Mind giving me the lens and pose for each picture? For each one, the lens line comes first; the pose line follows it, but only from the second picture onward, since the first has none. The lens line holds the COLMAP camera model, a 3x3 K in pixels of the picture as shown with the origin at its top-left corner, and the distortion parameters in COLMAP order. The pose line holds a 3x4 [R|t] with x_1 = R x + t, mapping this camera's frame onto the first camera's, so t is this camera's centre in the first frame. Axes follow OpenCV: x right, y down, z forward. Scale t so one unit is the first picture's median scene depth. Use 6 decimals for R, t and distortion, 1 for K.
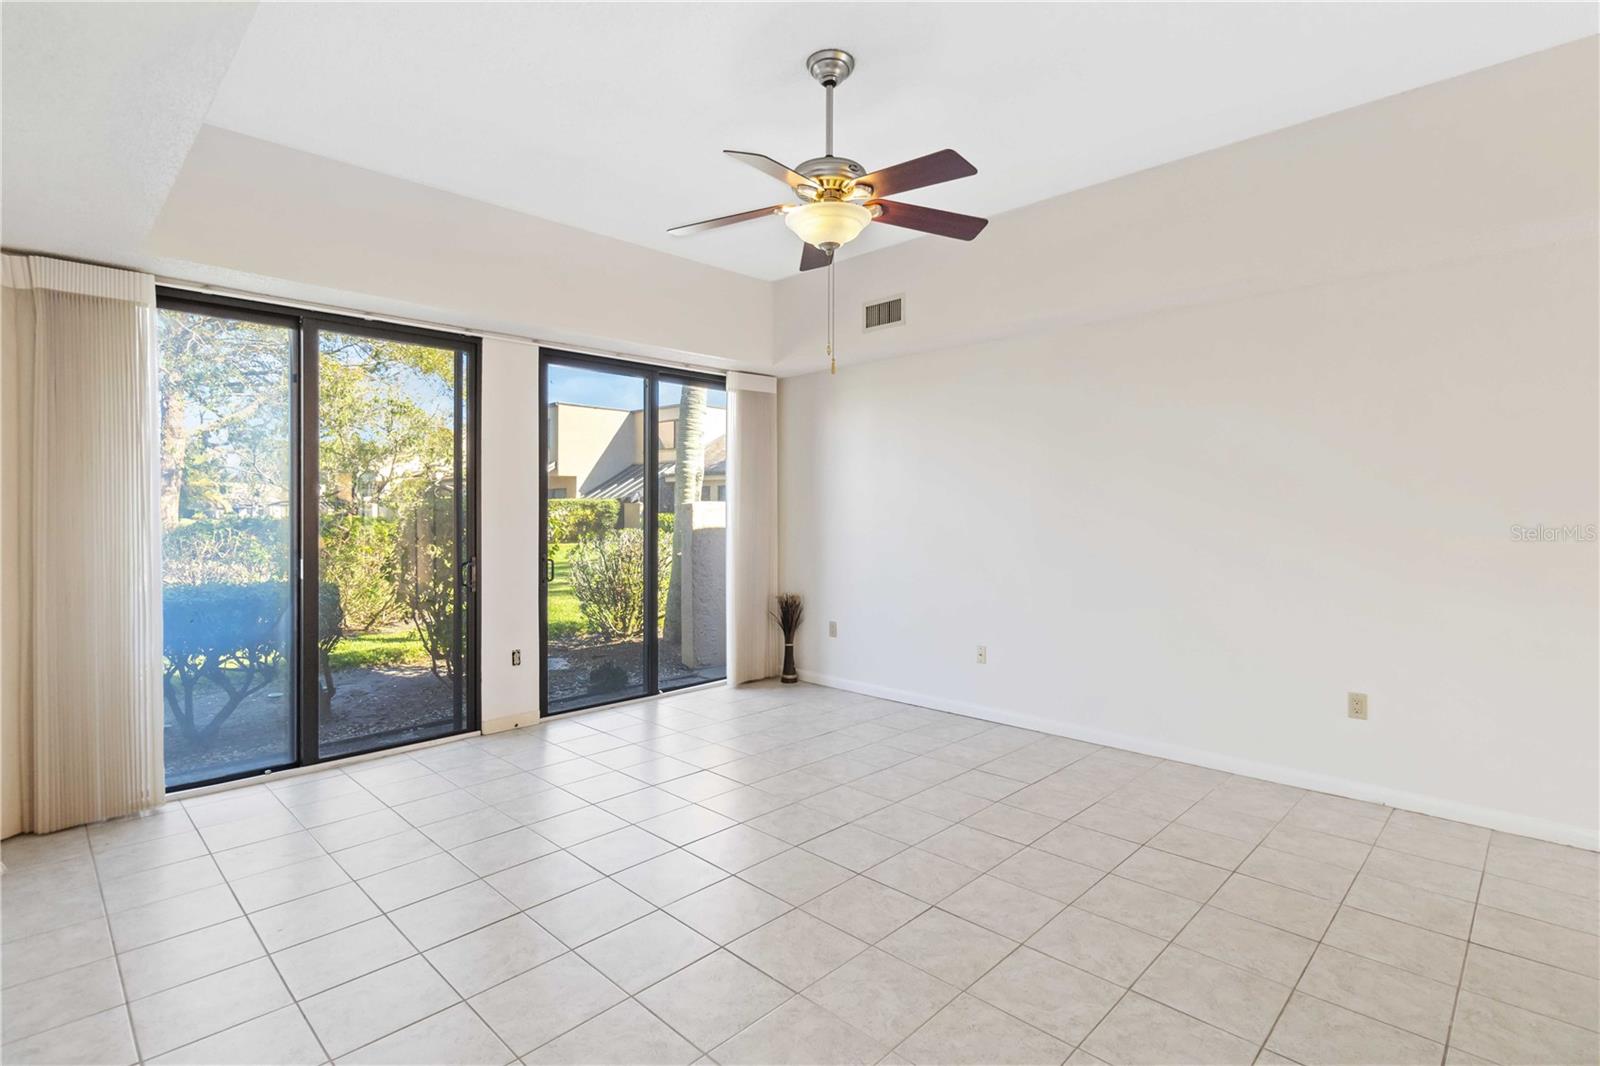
lens RADIAL K [[774.1, 0, 796.5], [0, 774.1, 534.9], [0, 0, 1]] dist [-0.001025, -0.000100]
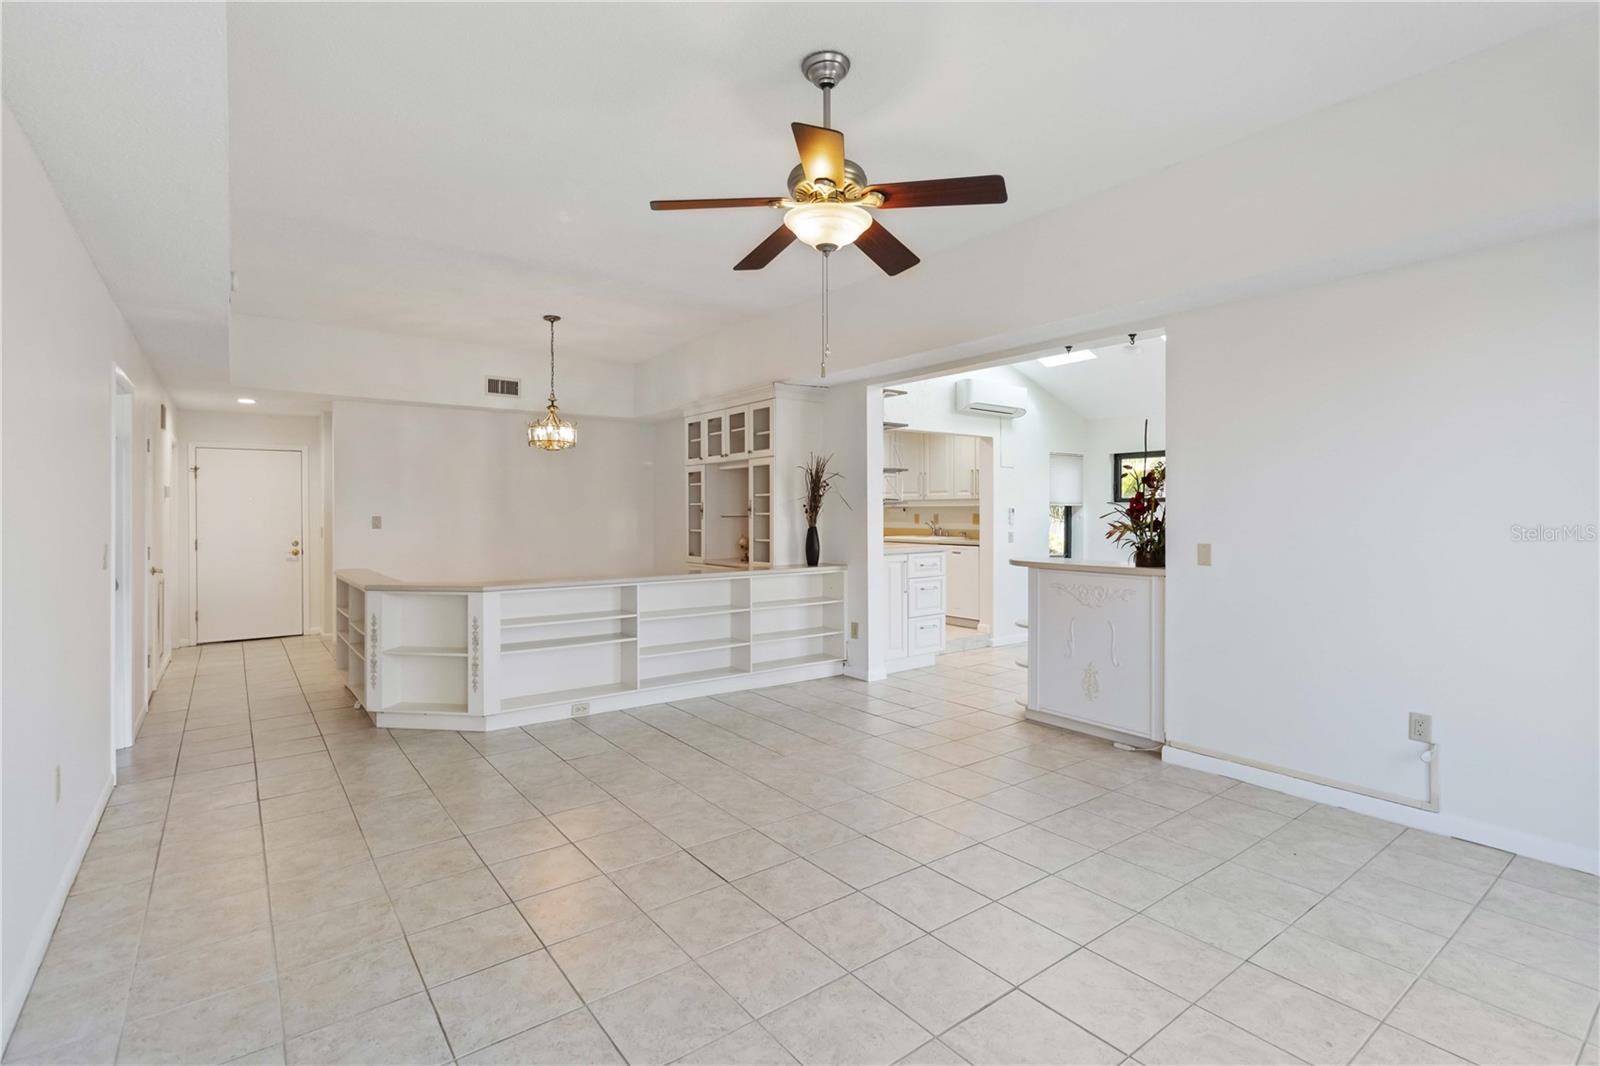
lens RADIAL K [[743.1, 0, 795.3], [0, 743.1, 522.3], [0, 0, 1]] dist [-0.002105, -0.000322]
pose [[-0.989627, 0.001930, 0.143645, -0.033428], [0.008275, 0.999015, 0.043585, -0.032398], [-0.143420, 0.044322, -0.988669, 1.203378]]
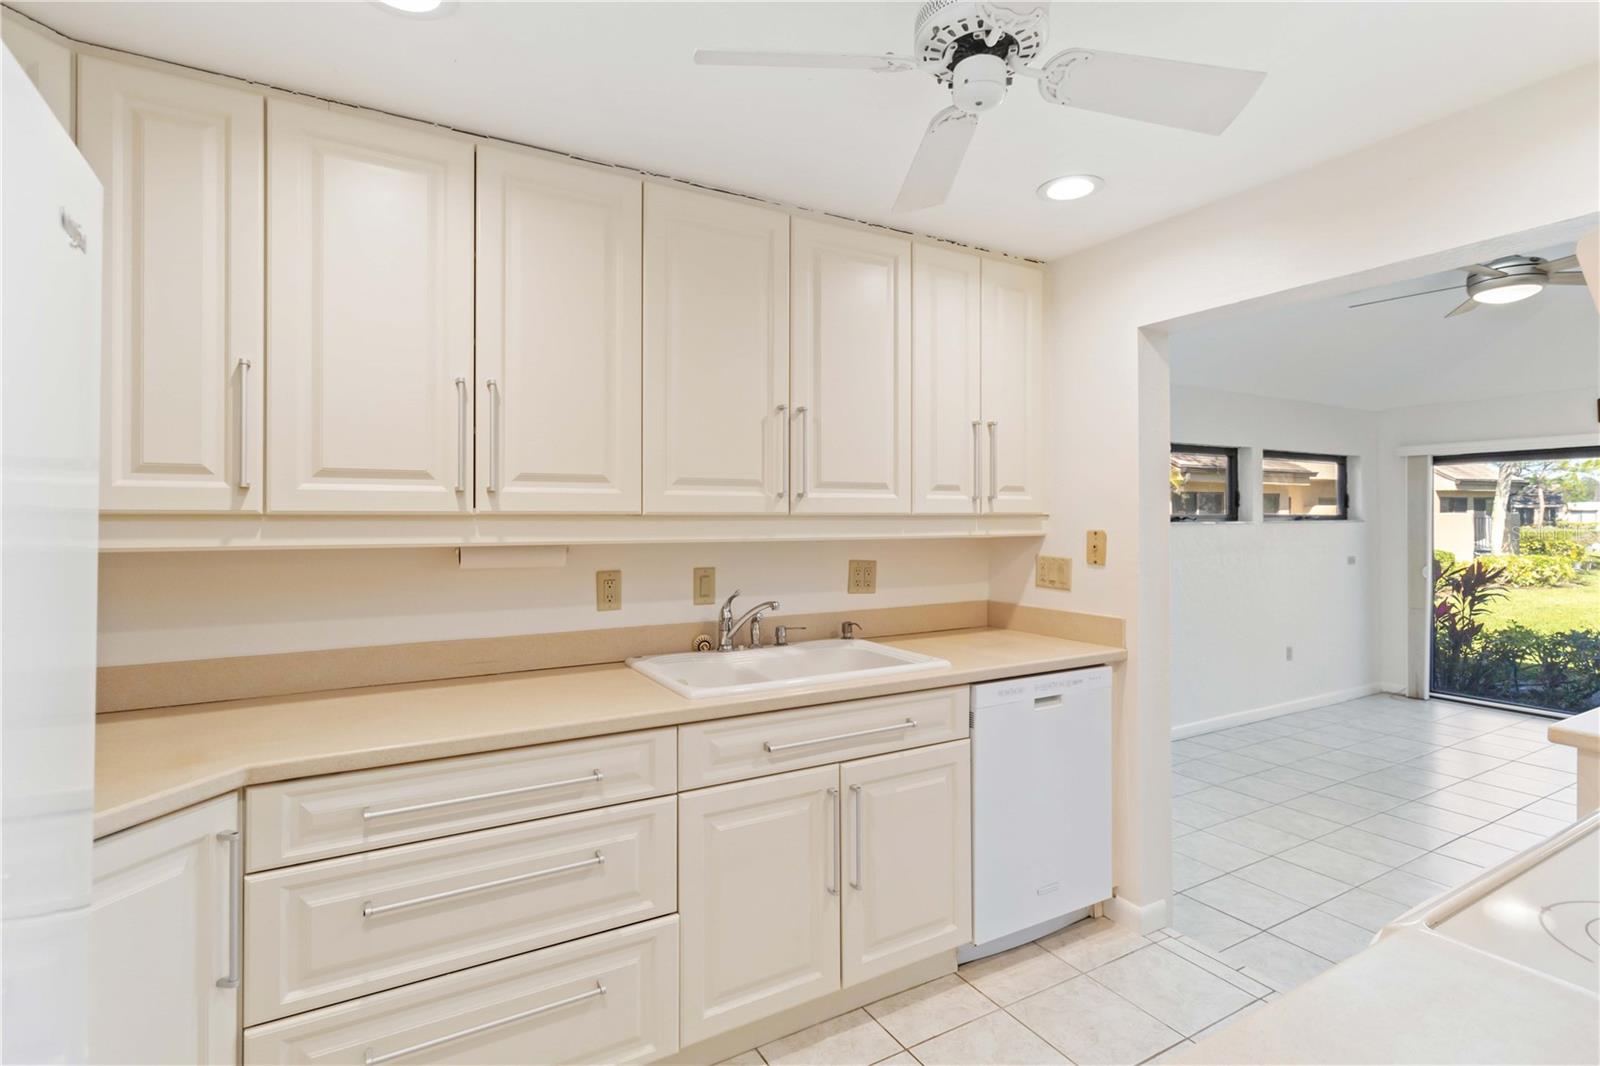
lens RADIAL K [[767.8, 0, 795.0], [0, 767.8, 500.3], [0, 0, 1]] dist [0.002837, 0.000389]
pose [[-0.264051, -0.021258, -0.964274, 0.367000], [-0.026803, 0.999533, -0.014696, -0.007429], [0.964136, 0.021965, -0.264497, -0.497054]]
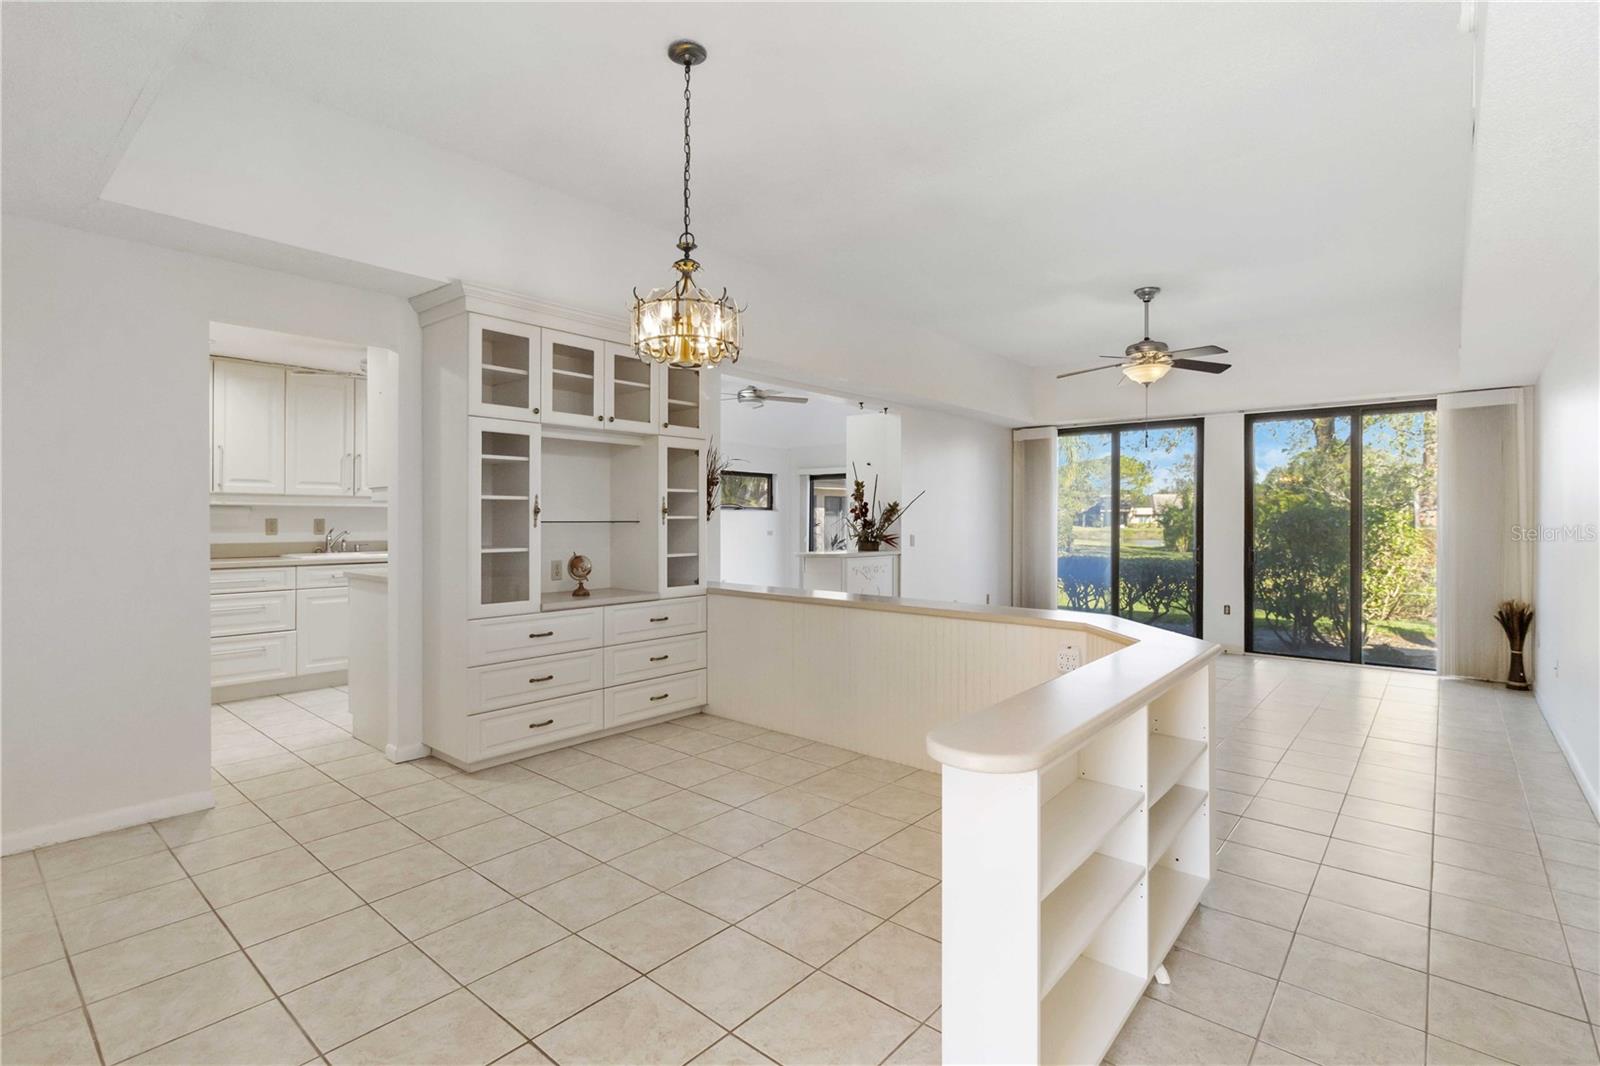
lens RADIAL K [[760.7, 0, 798.7], [0, 760.7, 514.6], [0, 0, 1]] dist [0.005296, 0.000582]
pose [[0.077201, -0.002705, -0.997012, 1.156831], [-0.036637, 0.999313, -0.005548, 0.004057], [0.996342, 0.036955, 0.077049, -0.022729]]
